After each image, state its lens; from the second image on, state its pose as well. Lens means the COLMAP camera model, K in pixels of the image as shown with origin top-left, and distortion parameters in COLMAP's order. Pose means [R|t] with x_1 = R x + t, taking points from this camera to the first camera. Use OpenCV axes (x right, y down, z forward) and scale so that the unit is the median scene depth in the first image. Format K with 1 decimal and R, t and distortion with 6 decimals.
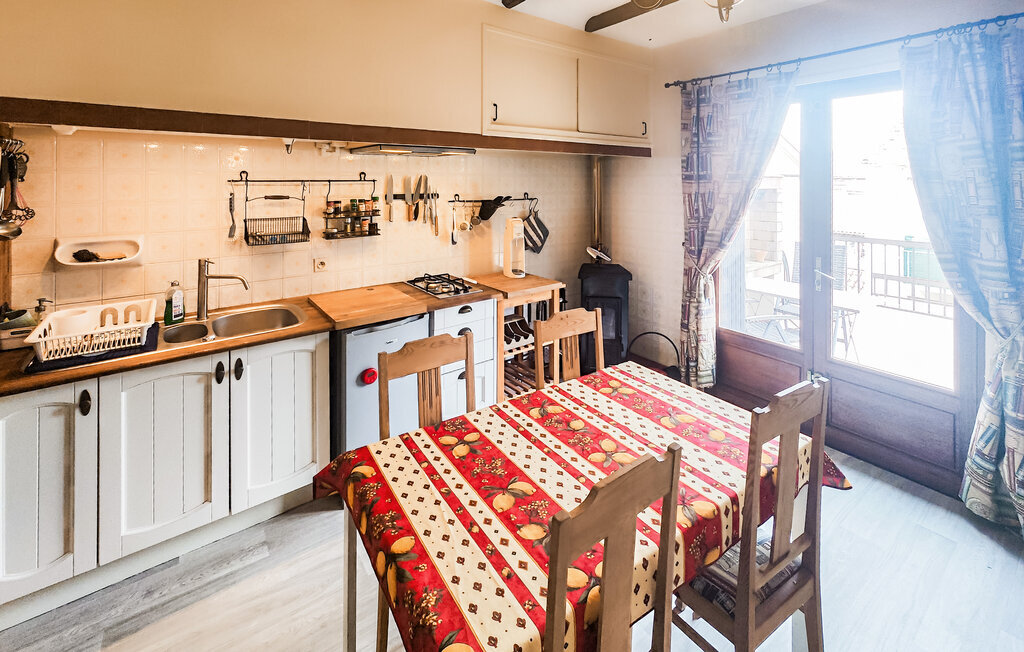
lens RADIAL K [[440.1, 0, 511.7], [0, 440.1, 287.3], [0, 0, 1]] dist [-0.001012, 0.000334]
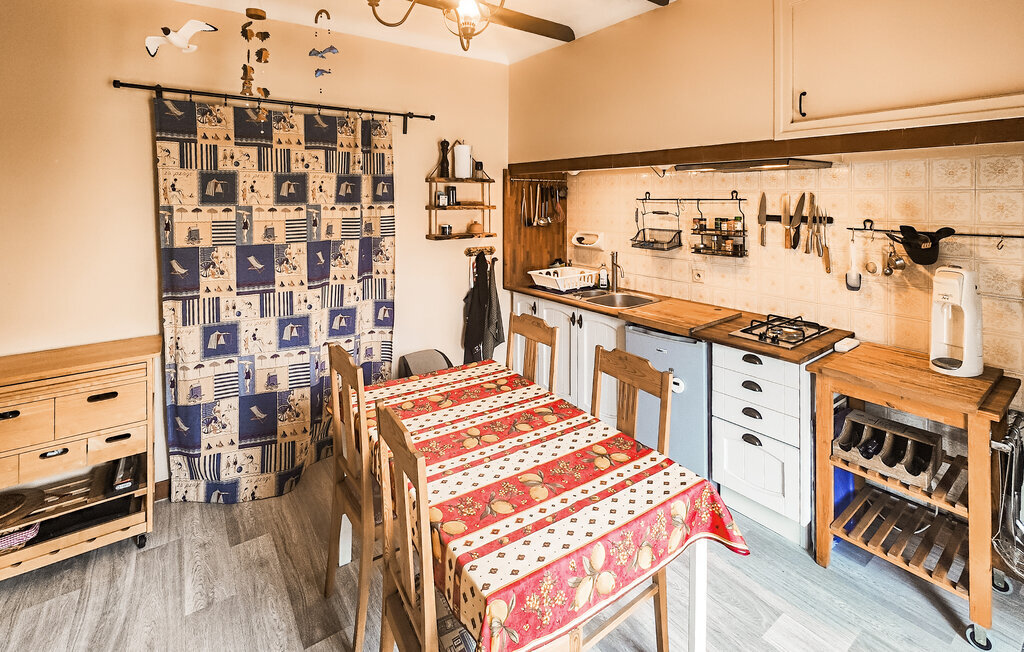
lens RADIAL K [[437.9, 0, 512.1], [0, 437.9, 325.9], [0, 0, 1]] dist [-0.001046, 0.000123]
pose [[0.009032, 0.278140, -0.960498, 0.686177], [-0.238137, 0.933500, 0.268083, -0.124194], [0.971189, 0.226309, 0.074667, 0.514606]]
